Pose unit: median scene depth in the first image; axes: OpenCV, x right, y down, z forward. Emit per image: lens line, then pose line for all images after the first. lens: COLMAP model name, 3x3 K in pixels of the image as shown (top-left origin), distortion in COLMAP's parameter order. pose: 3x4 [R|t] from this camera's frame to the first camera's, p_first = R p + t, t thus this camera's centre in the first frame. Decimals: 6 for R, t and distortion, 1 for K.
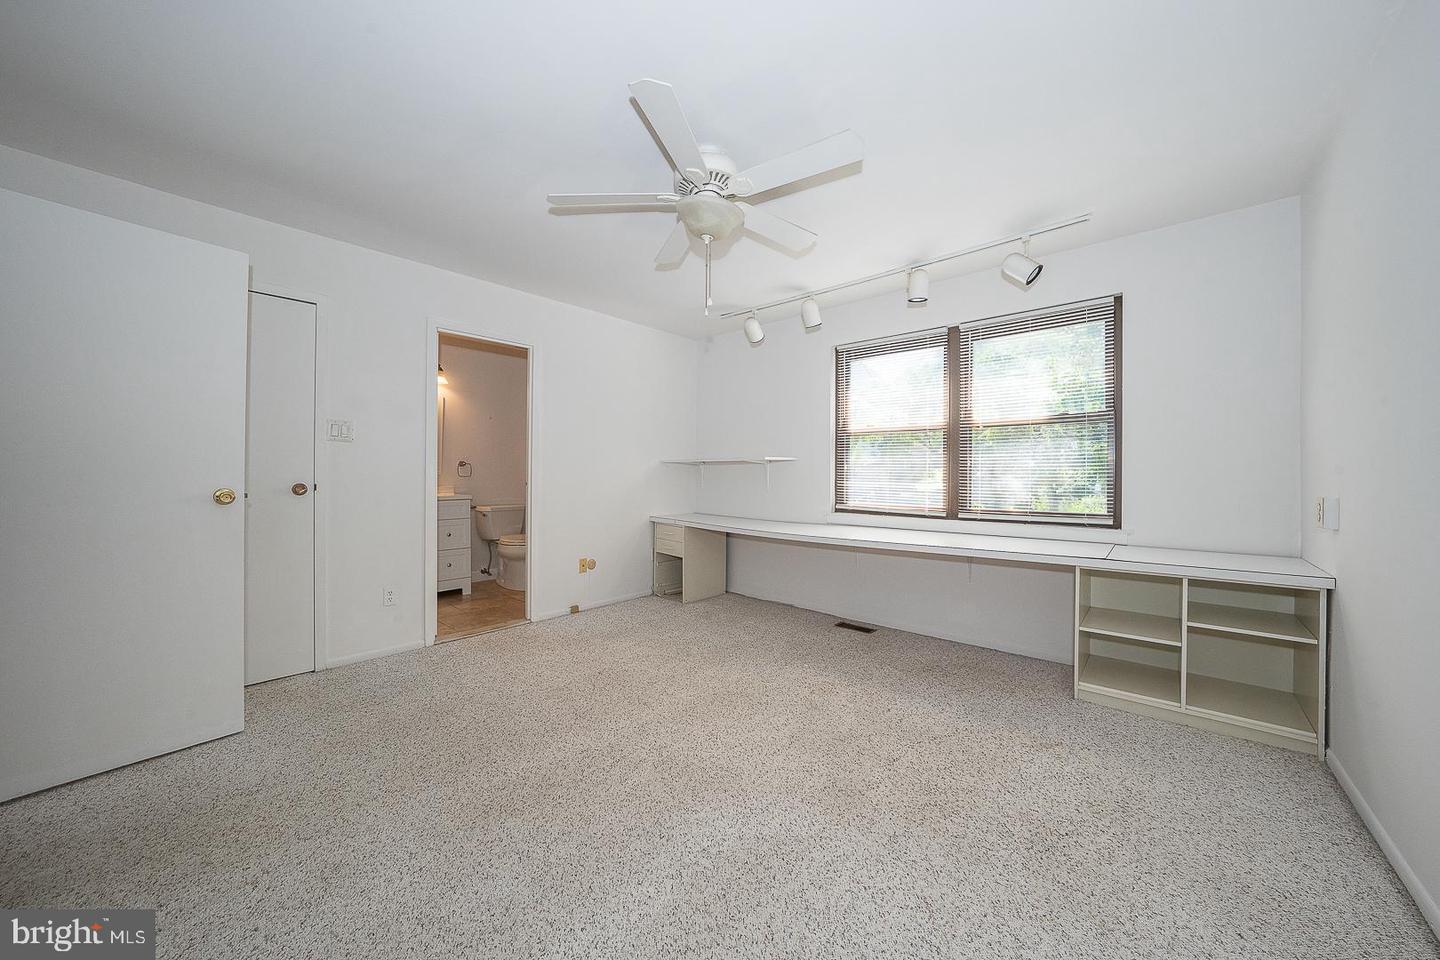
lens RADIAL K [[493.7, 0, 720.8], [0, 493.7, 476.1], [0, 0, 1]] dist [-0.027263, 0.006171]
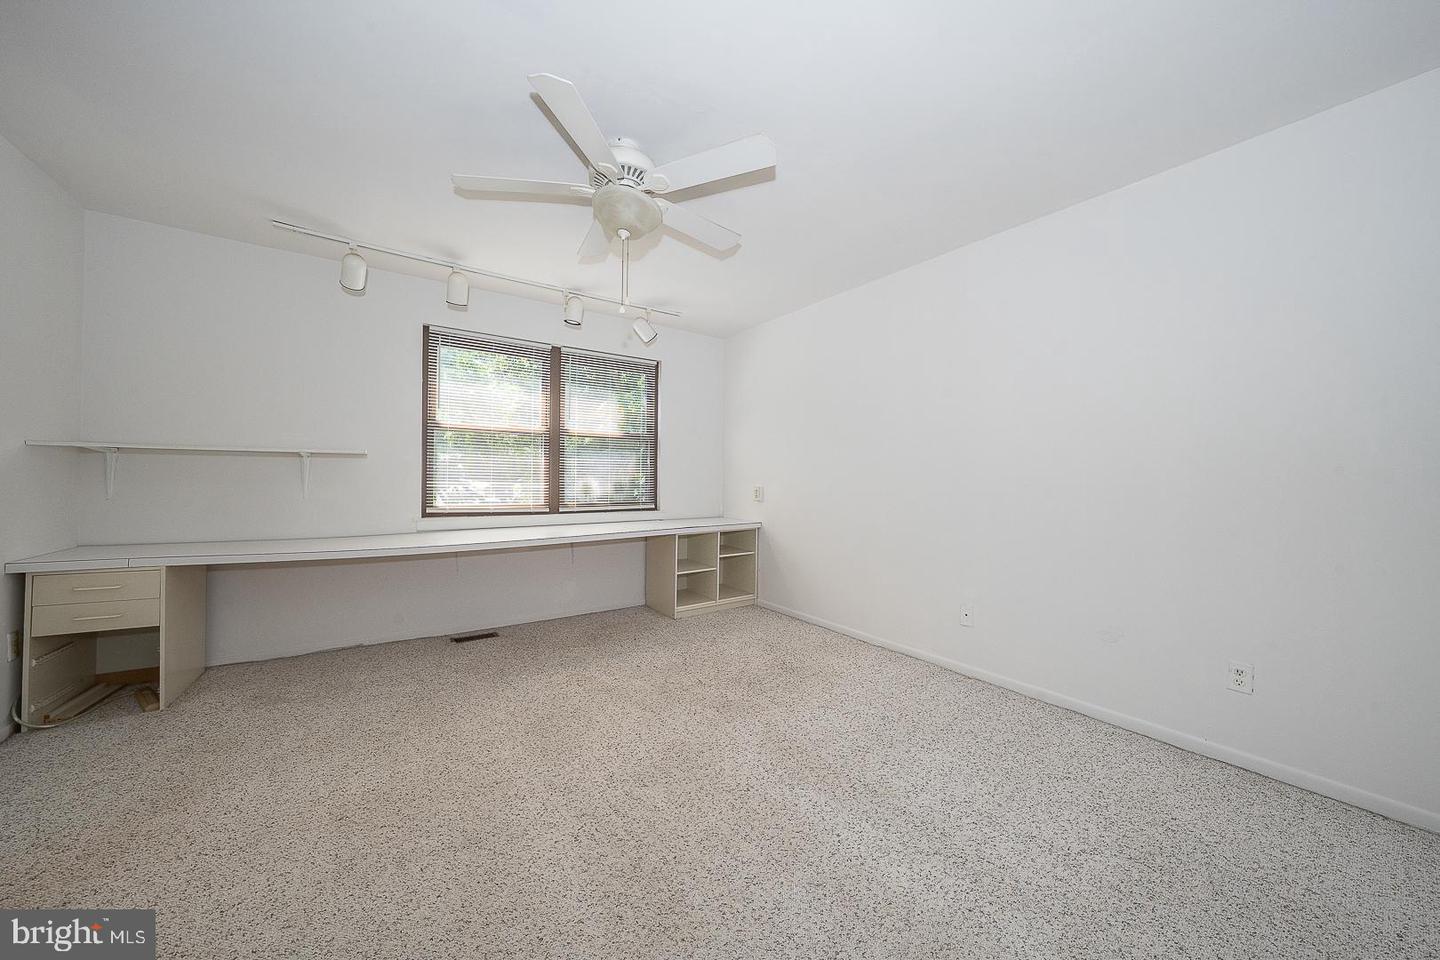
lens RADIAL K [[493.7, 0, 720.8], [0, 493.7, 476.1], [0, 0, 1]] dist [-0.027263, 0.006171]
pose [[0.224333, 0.002123, 0.974510, -0.581799], [-0.007764, 0.999970, -0.000392, -0.002890], [-0.974482, -0.007478, 0.224343, 0.369301]]
